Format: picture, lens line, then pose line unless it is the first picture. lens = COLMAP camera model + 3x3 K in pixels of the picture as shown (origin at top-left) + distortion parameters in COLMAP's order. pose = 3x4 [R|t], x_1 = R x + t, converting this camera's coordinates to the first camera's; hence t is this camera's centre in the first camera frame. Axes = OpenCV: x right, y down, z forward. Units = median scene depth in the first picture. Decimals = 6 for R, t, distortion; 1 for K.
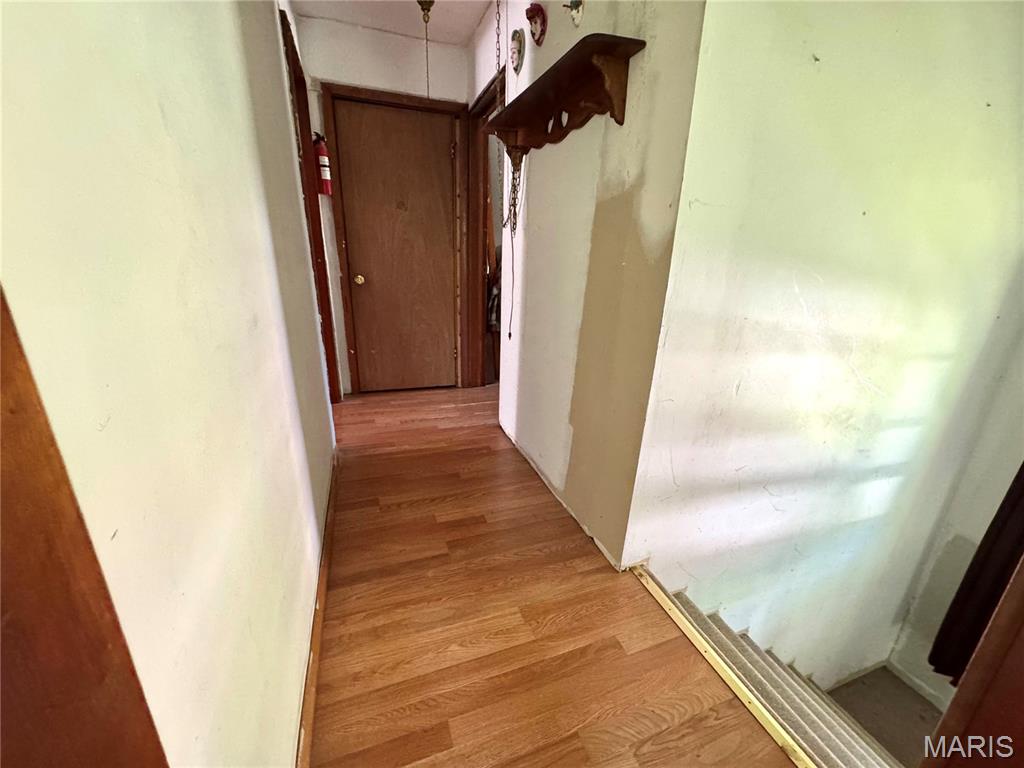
lens RADIAL K [[409.5, 0, 512.0], [0, 409.5, 384.0], [0, 0, 1]] dist [0.000809, 0.000090]
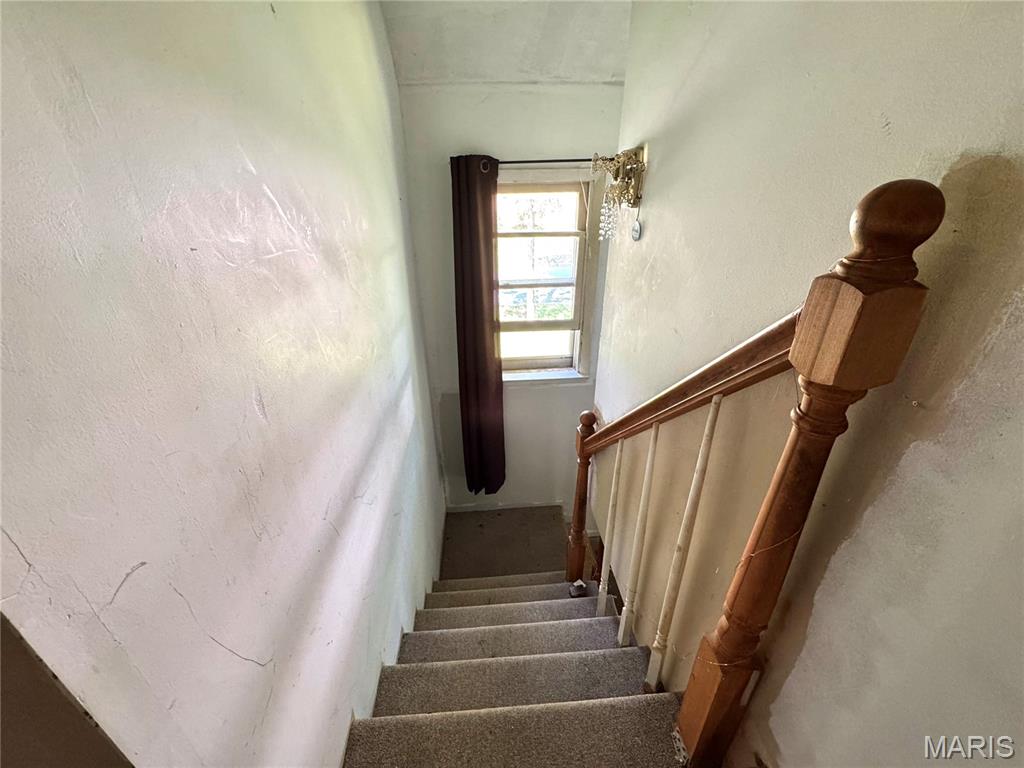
lens RADIAL K [[409.5, 0, 512.0], [0, 409.5, 384.0], [0, 0, 1]] dist [0.000809, 0.000090]
pose [[0.272306, -0.477042, 0.835632, 0.153162], [0.319699, 0.863968, 0.389039, -0.058888], [-0.907547, 0.161213, 0.387773, 0.340093]]
